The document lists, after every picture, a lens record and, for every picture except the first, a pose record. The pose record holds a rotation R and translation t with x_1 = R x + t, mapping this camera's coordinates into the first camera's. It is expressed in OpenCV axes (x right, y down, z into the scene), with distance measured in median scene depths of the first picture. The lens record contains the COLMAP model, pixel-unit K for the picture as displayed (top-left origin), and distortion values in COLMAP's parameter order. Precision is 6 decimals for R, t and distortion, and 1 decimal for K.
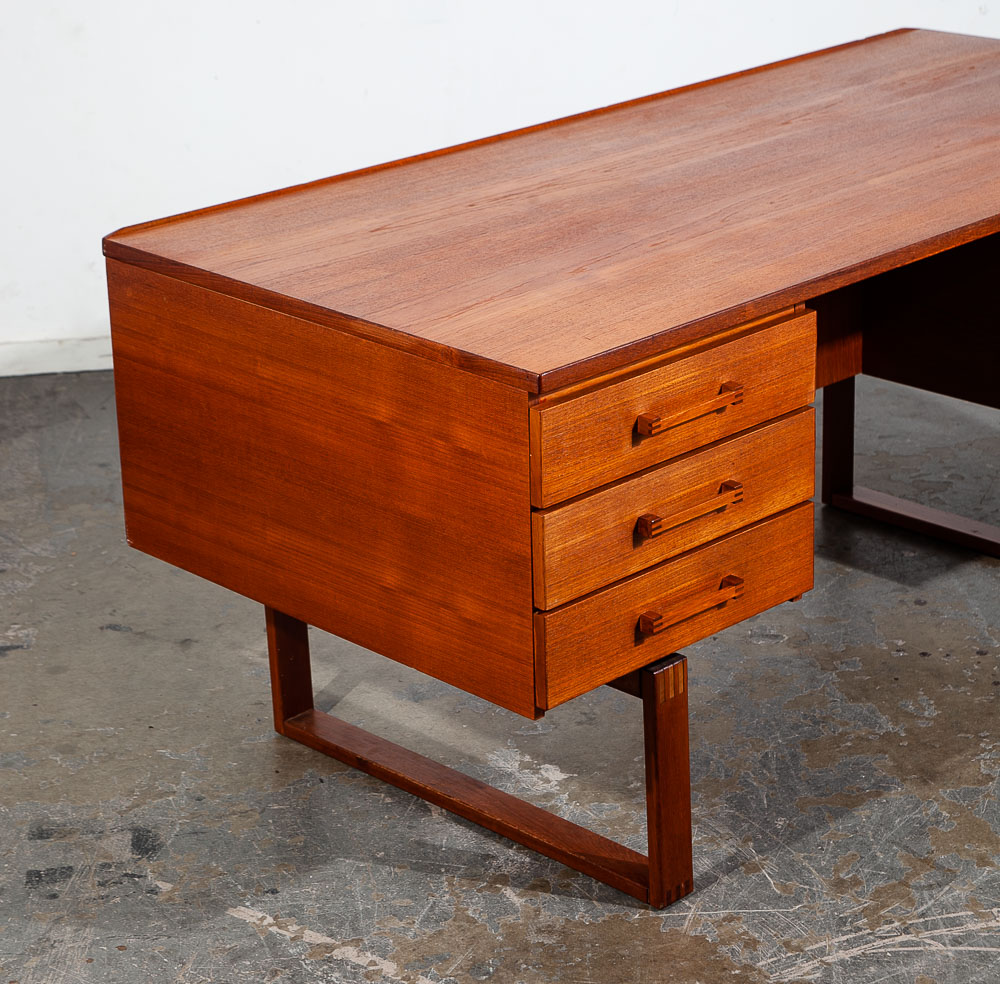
lens RADIAL K [[2602.9, 0, 513.3], [0, 2602.9, 458.2], [0, 0, 1]] dist [0.250264, 0.000000]
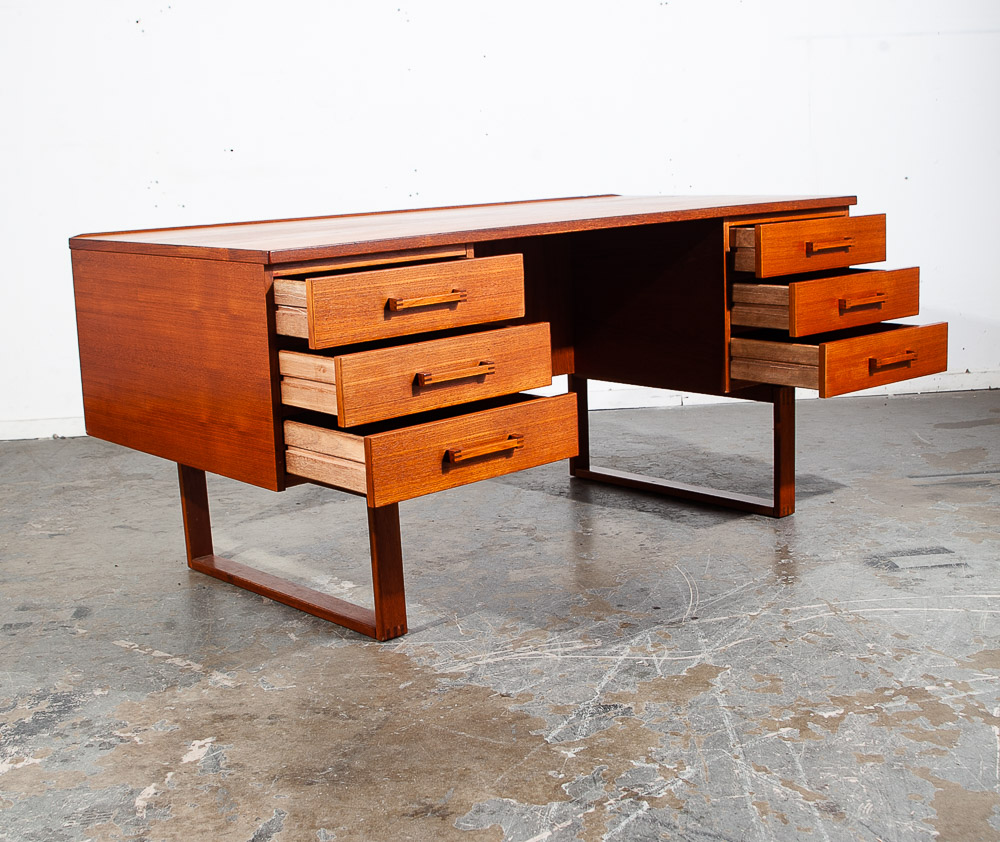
lens RADIAL K [[1396.0, 0, 497.9], [0, 1396.0, 429.4], [0, 0, 1]] dist [-0.074845, 0.000000]
pose [[0.998858, 0.001090, -0.047768, 0.163248], [-0.008259, 0.988630, -0.150138, 0.172015], [0.047061, 0.150361, 0.987510, 0.177665]]
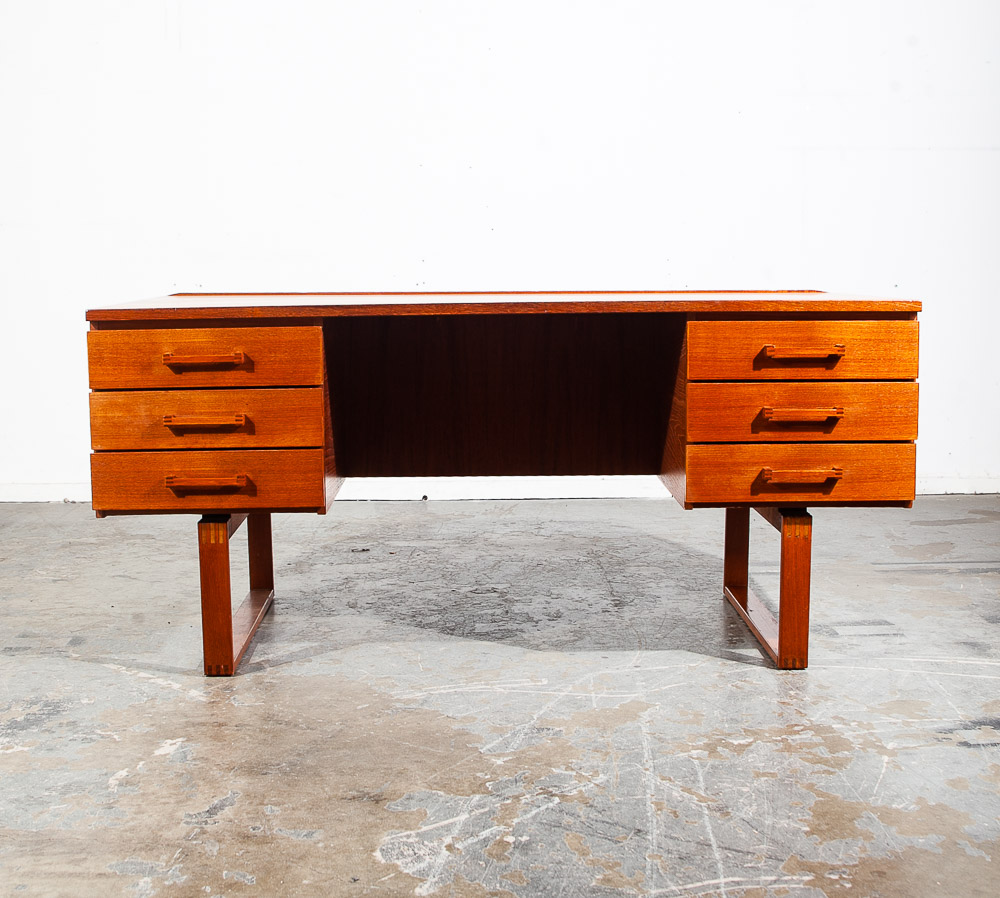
lens RADIAL K [[1447.7, 0, 499.1], [0, 1447.7, 445.0], [0, 0, 1]] dist [-0.072473, 0.000000]
pose [[0.996694, 0.038606, -0.071484, 0.213533], [-0.053487, 0.974106, -0.219676, 0.228683], [0.061152, 0.222773, 0.972950, 0.075048]]
